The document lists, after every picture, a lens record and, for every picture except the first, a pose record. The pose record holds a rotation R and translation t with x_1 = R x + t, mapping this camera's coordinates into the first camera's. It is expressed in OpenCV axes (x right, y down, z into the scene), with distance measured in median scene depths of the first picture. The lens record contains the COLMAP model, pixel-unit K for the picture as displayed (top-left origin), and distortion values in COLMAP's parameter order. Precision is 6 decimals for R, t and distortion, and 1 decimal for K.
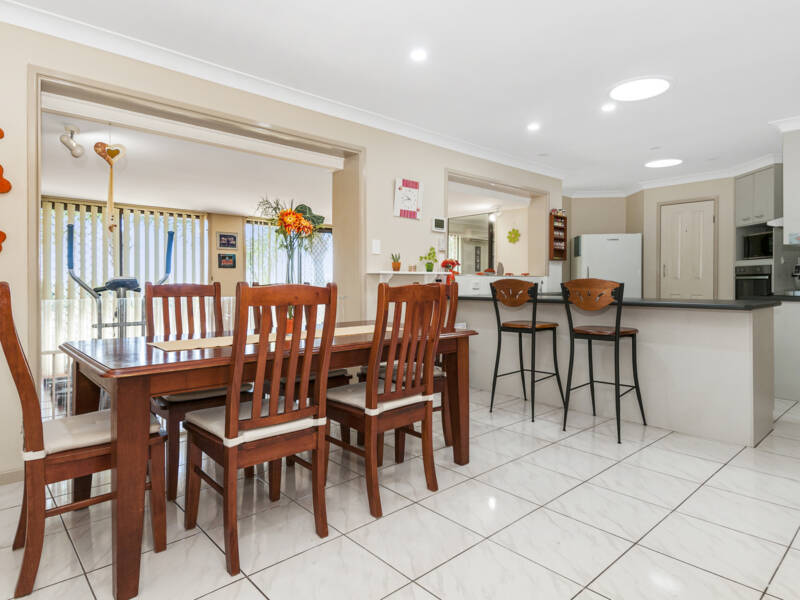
lens RADIAL K [[480.5, 0, 398.7], [0, 480.5, 287.7], [0, 0, 1]] dist [0.044271, -0.035687]
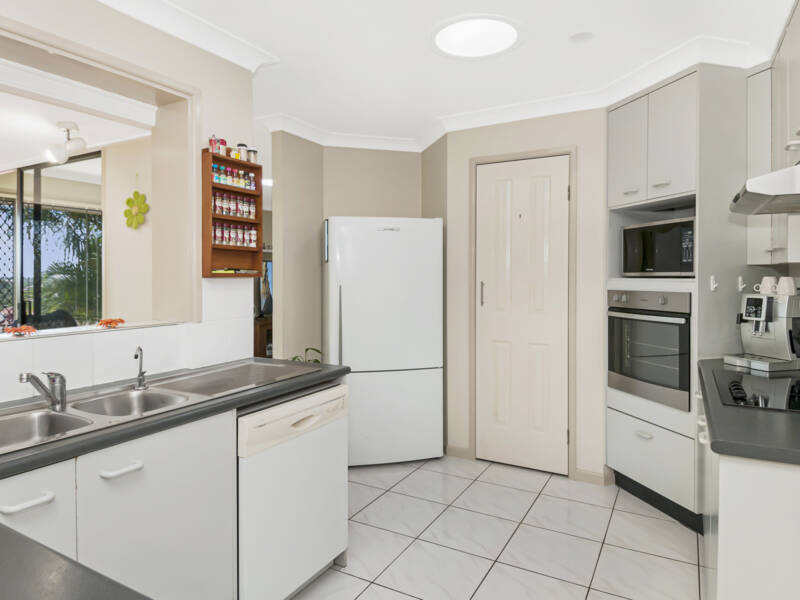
lens RADIAL K [[504.7, 0, 400.0], [0, 504.7, 300.0], [0, 0, 1]] dist [0.003685, 0.000369]
pose [[0.947821, -0.015778, 0.318412, 0.332274], [0.003972, 0.999281, 0.037692, -0.053798], [-0.318778, -0.034461, 0.947203, 0.588032]]
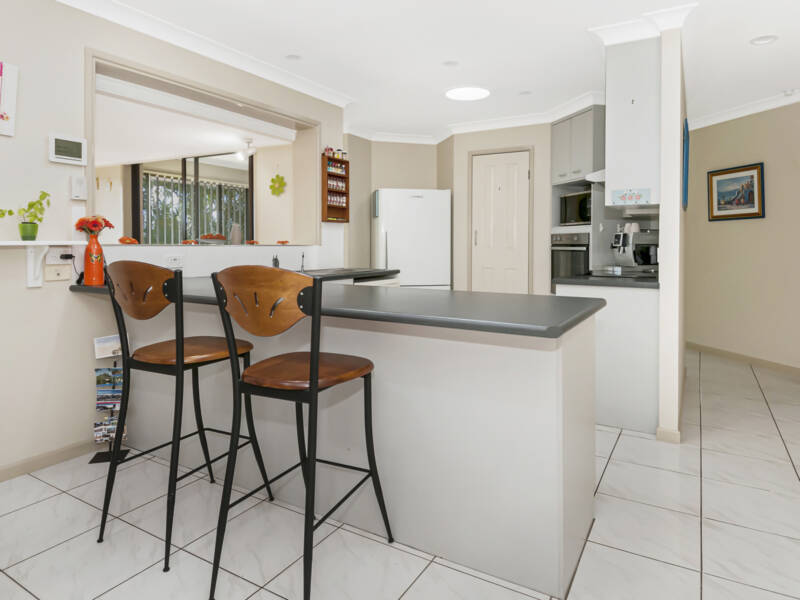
lens RADIAL K [[508.4, 0, 399.8], [0, 508.4, 254.7], [0, 0, 1]] dist [0.003469, 0.000821]
pose [[0.954357, -0.001369, 0.298664, 0.202166], [-0.001965, 0.999939, 0.010863, -0.018070], [-0.298661, -0.010954, 0.954297, 0.273020]]
